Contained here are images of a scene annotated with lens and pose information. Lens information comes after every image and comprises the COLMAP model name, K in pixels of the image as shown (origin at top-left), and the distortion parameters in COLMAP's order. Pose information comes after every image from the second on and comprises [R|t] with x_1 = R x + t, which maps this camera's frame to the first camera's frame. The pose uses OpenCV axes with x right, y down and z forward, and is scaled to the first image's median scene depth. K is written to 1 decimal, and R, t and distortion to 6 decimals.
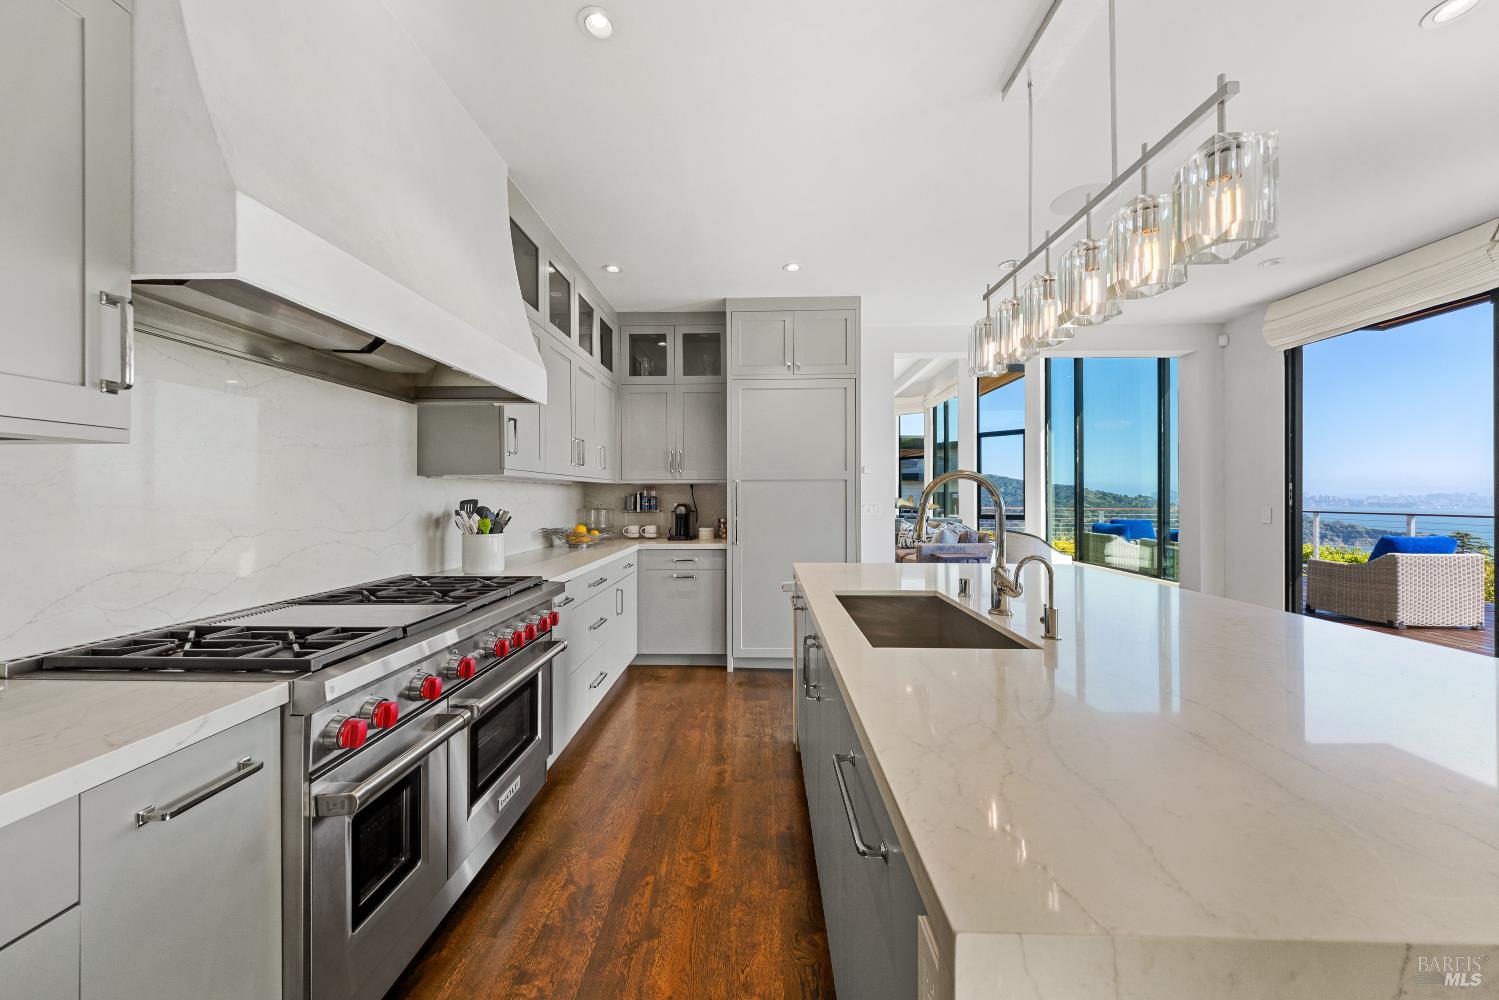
lens RADIAL K [[520.4, 0, 749.3], [0, 520.4, 493.9], [0, 0, 1]] dist [0.000257, 0.000009]
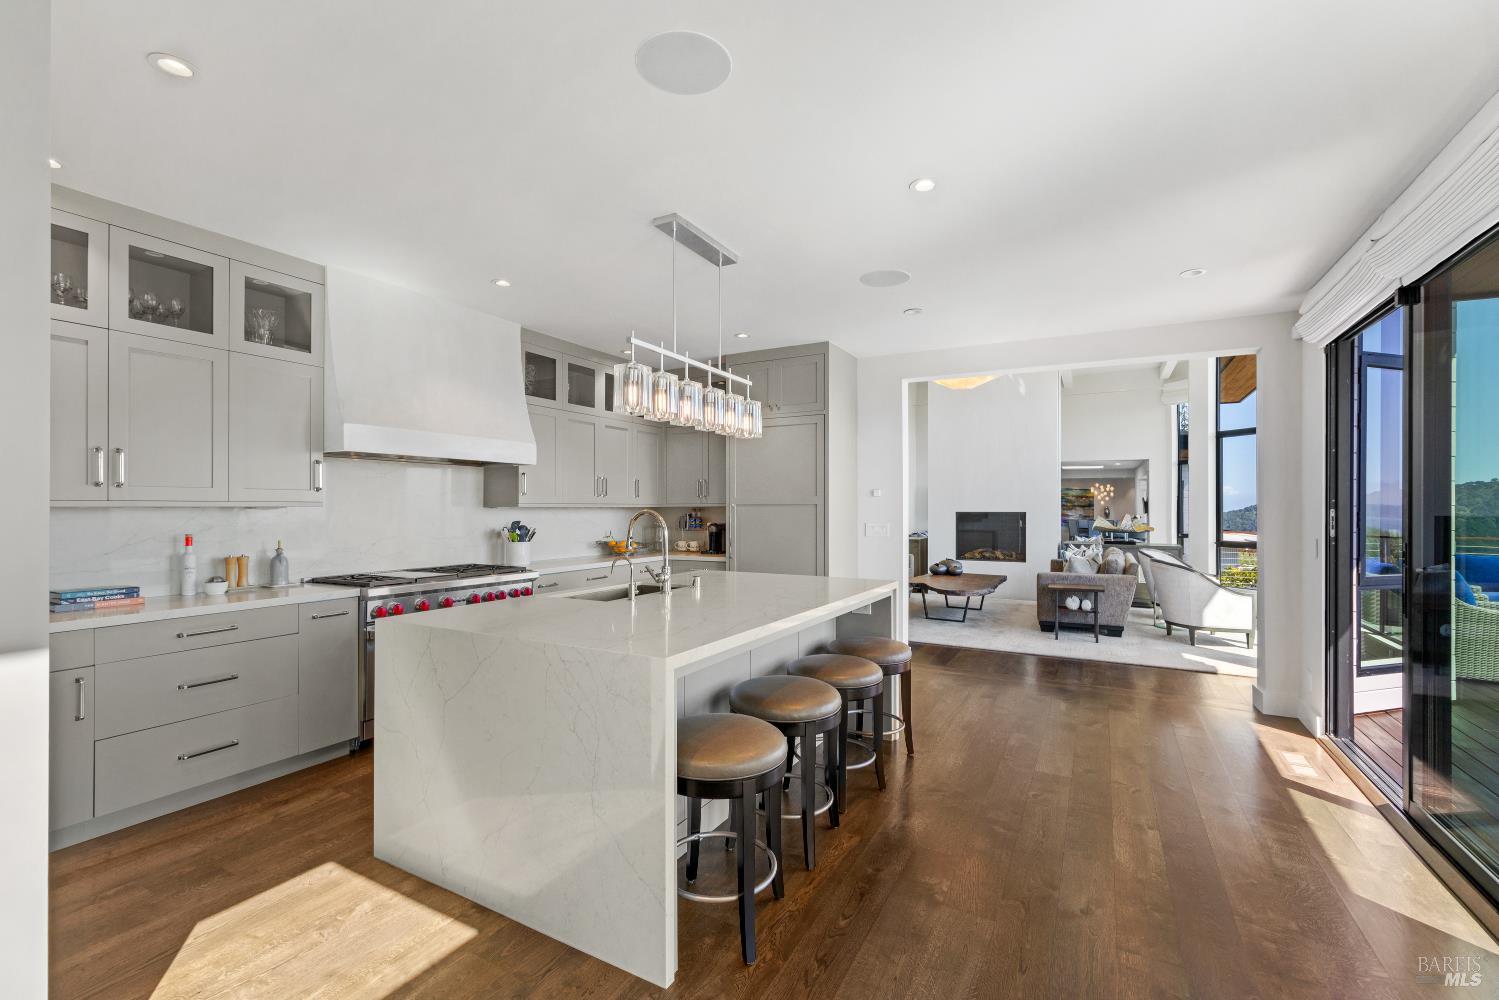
lens RADIAL K [[640.3, 0, 756.2], [0, 640.3, 506.4], [0, 0, 1]] dist [0.000498, 0.000086]
pose [[0.890195, 0.001556, -0.455576, 0.695532], [-0.001457, 0.999999, 0.000569, -0.024690], [0.455576, 0.000157, 0.890197, -0.297309]]
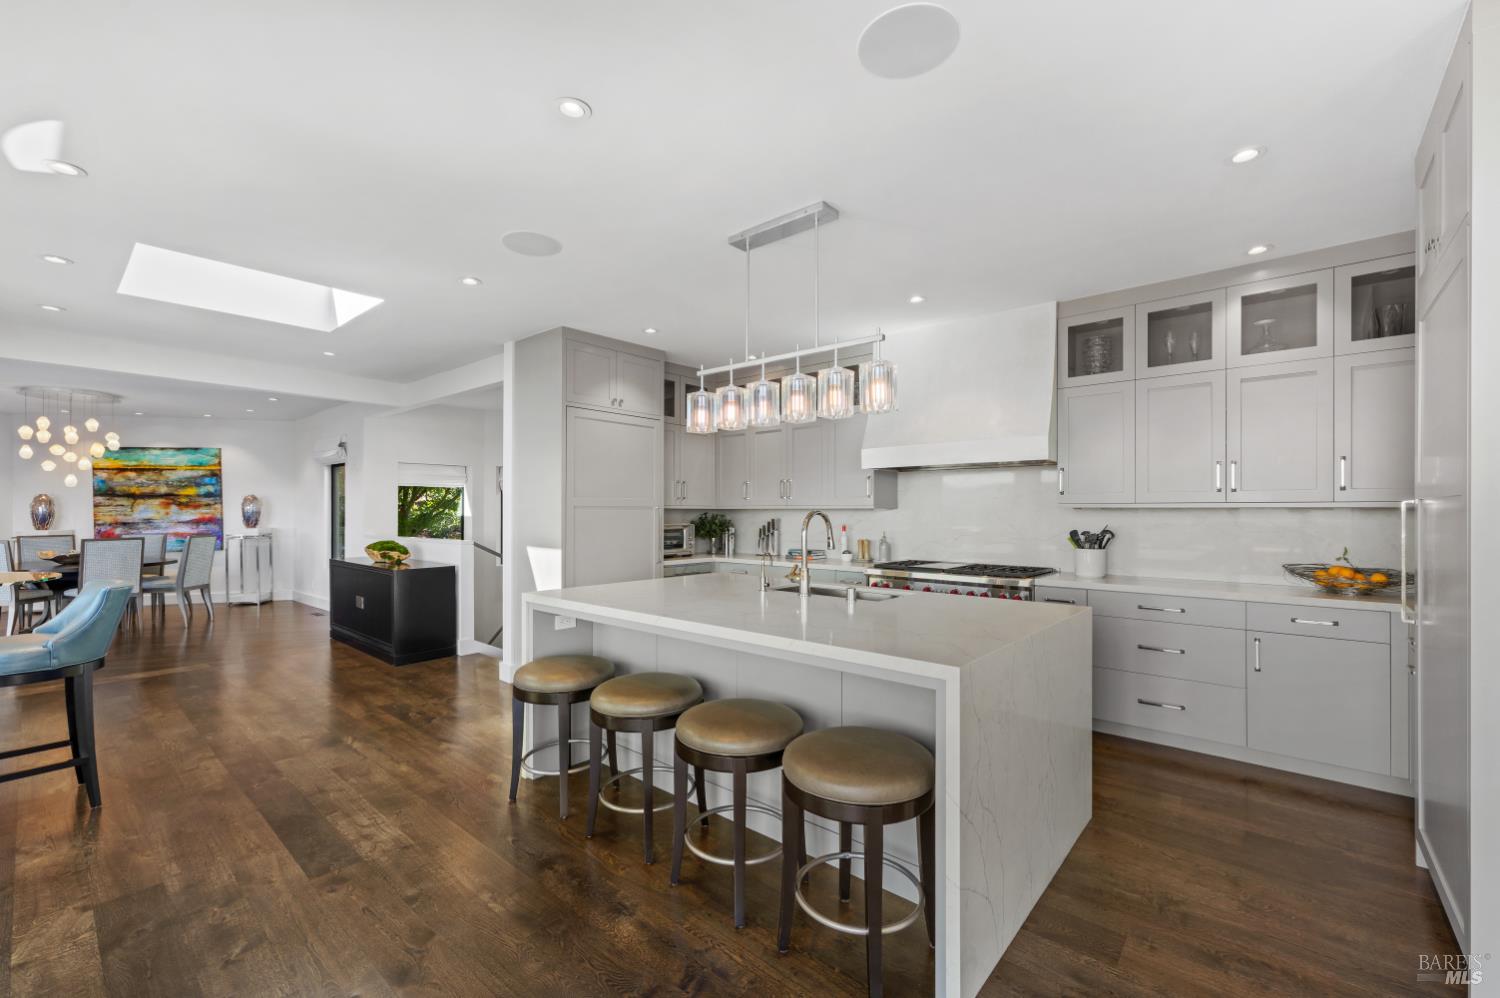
lens RADIAL K [[640.8, 0, 756.7], [0, 640.8, 505.4], [0, 0, 1]] dist [0.000498, 0.000086]
pose [[-0.620726, -0.003754, -0.784018, 0.897404], [0.000970, 0.999984, -0.005556, -0.019857], [0.784027, -0.004209, -0.620713, 0.876076]]
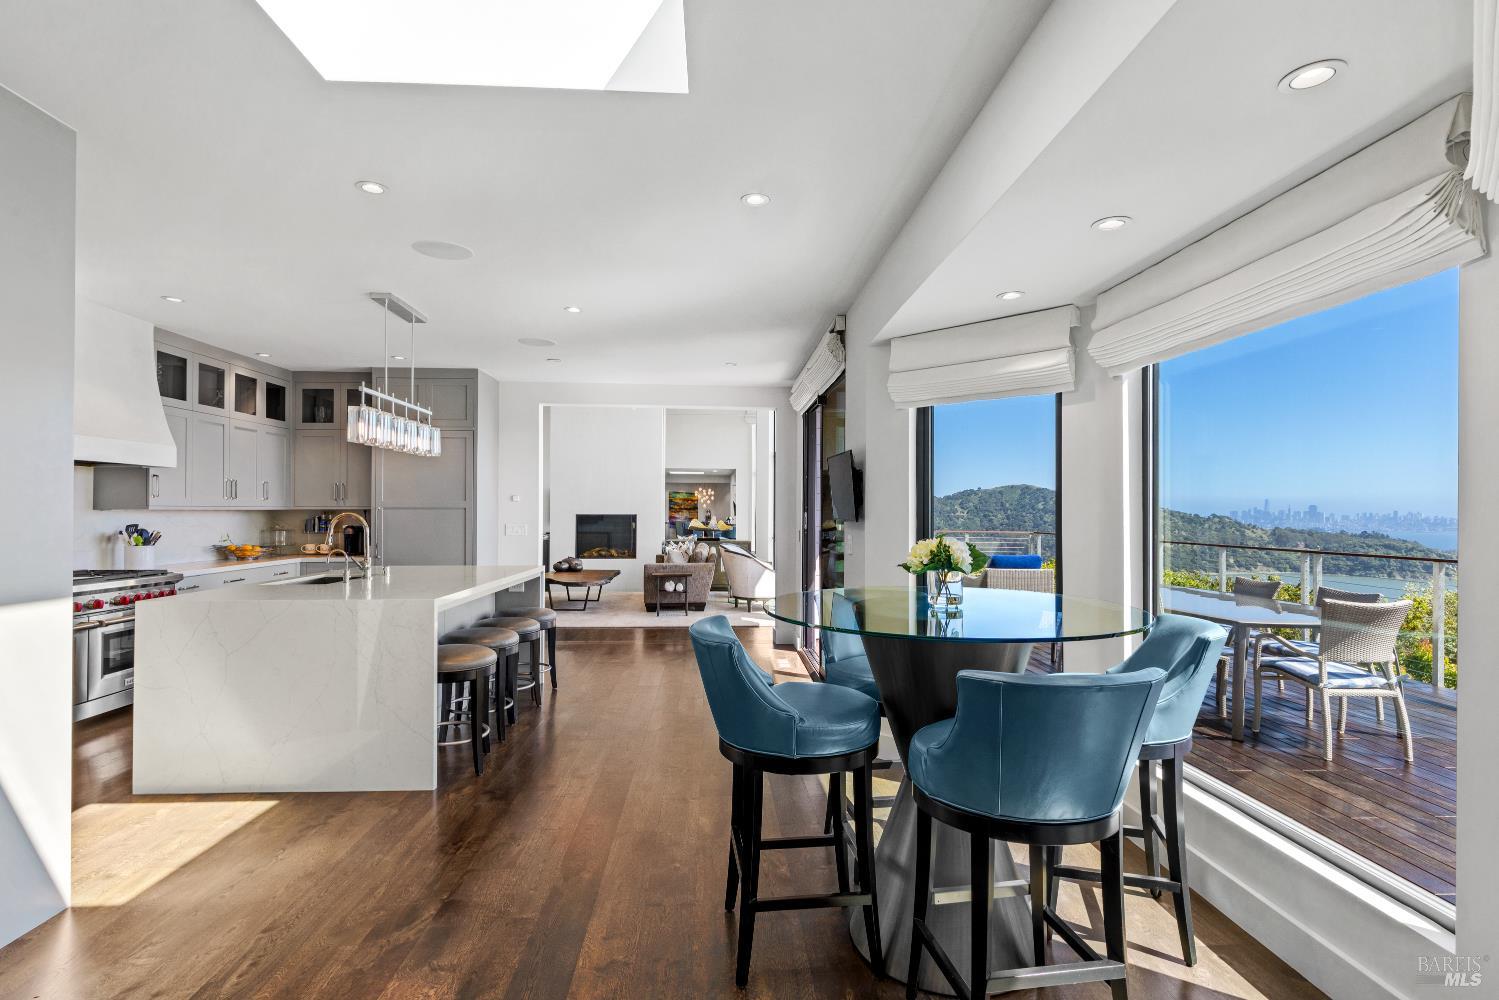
lens RADIAL K [[727.2, 0, 749.5], [0, 727.2, 500.0], [0, 0, 1]] dist [0.001174, 0.000001]
pose [[0.997124, 0.005024, 0.075617, 0.751512], [-0.004066, 0.999910, -0.012818, -0.027342], [-0.075675, 0.012473, 0.997055, -0.866586]]
